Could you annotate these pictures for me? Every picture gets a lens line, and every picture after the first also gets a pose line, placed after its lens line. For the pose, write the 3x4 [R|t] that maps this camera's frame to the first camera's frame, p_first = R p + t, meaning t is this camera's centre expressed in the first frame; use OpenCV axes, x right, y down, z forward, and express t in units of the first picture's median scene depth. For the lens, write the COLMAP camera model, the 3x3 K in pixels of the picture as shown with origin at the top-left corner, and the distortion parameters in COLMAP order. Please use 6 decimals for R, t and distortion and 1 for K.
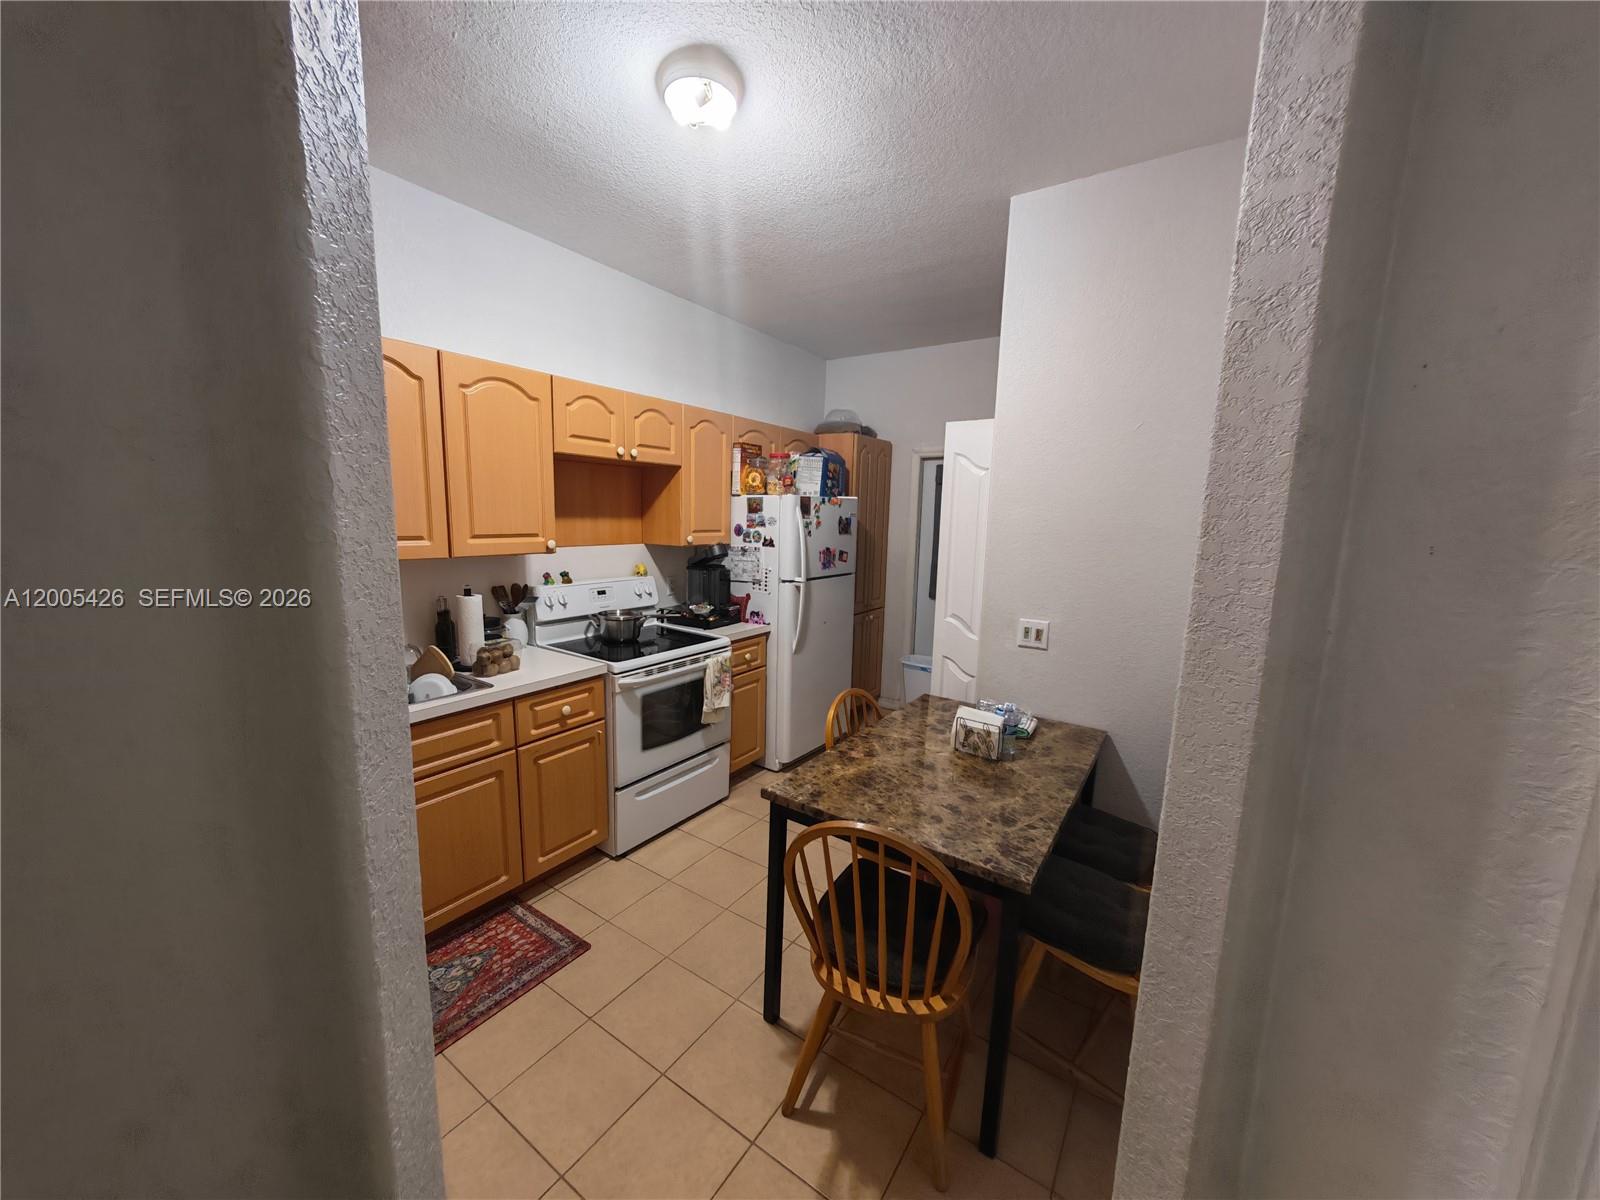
lens RADIAL K [[597.6, 0, 795.4], [0, 597.6, 601.1], [0, 0, 1]] dist [0.001371, -0.000311]
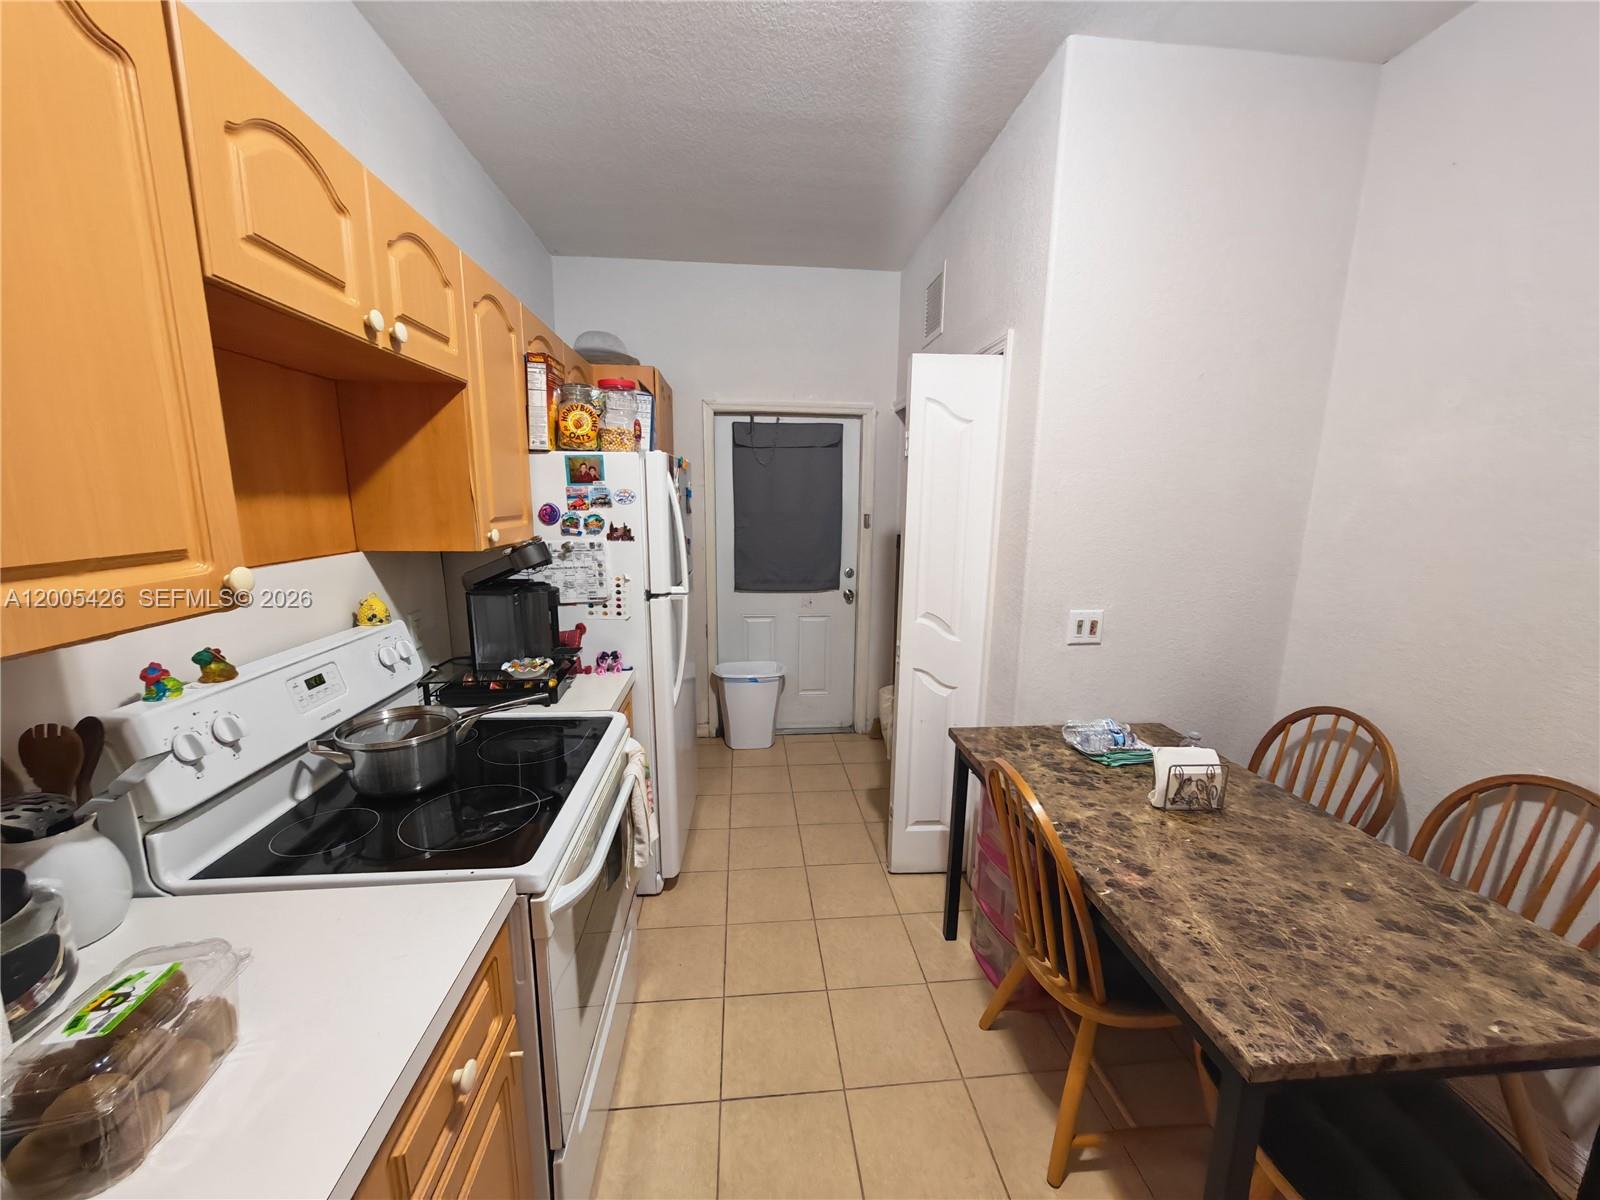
lens RADIAL K [[597.6, 0, 799.7], [0, 597.6, 605.1], [0, 0, 1]] dist [0.001371, -0.000311]
pose [[0.769365, -0.132979, 0.624815, -0.298563], [0.104179, 0.991118, 0.082658, -0.060834], [-0.630257, 0.001498, 0.776385, 0.450530]]
